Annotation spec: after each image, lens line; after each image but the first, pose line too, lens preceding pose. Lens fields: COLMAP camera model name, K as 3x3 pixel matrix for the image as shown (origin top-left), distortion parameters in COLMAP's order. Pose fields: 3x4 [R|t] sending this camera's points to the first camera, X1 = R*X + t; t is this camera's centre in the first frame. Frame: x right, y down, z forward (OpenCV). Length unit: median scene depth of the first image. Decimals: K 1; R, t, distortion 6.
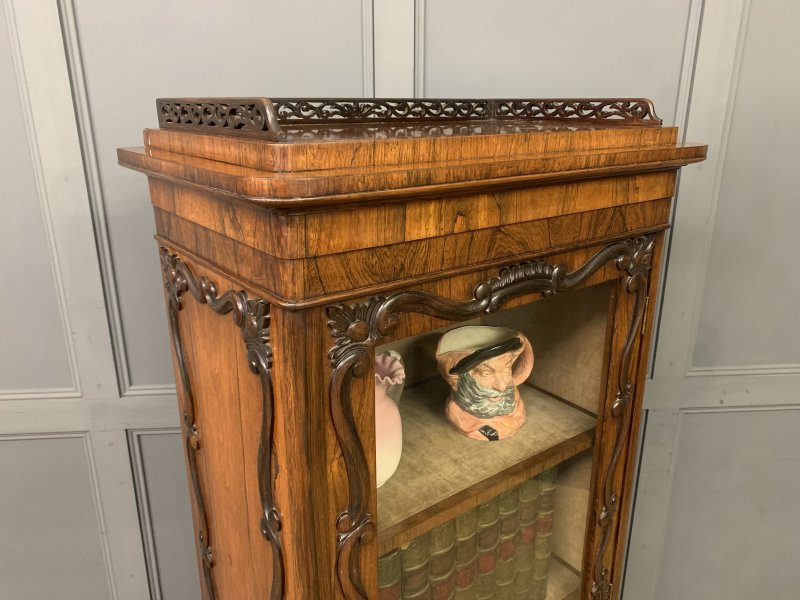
lens RADIAL K [[590.5, 0, 379.2], [0, 590.5, 298.8], [0, 0, 1]] dist [0.050689, -0.004696]
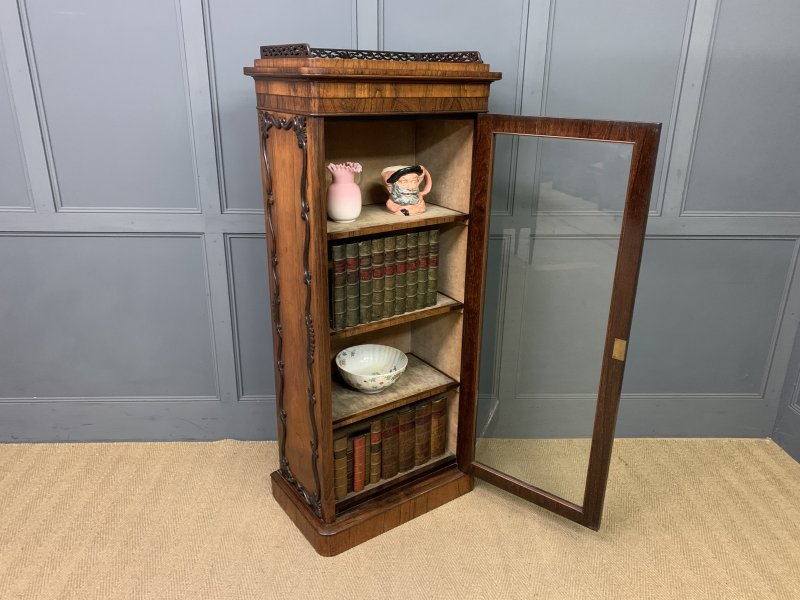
lens RADIAL K [[590.5, 0, 379.2], [0, 590.5, 298.8], [0, 0, 1]] dist [0.050689, -0.004696]
pose [[0.998916, 0.030423, -0.035219, 0.220772], [-0.029103, 0.998876, 0.037402, 0.577262], [0.036317, -0.036336, 0.998680, -1.417149]]
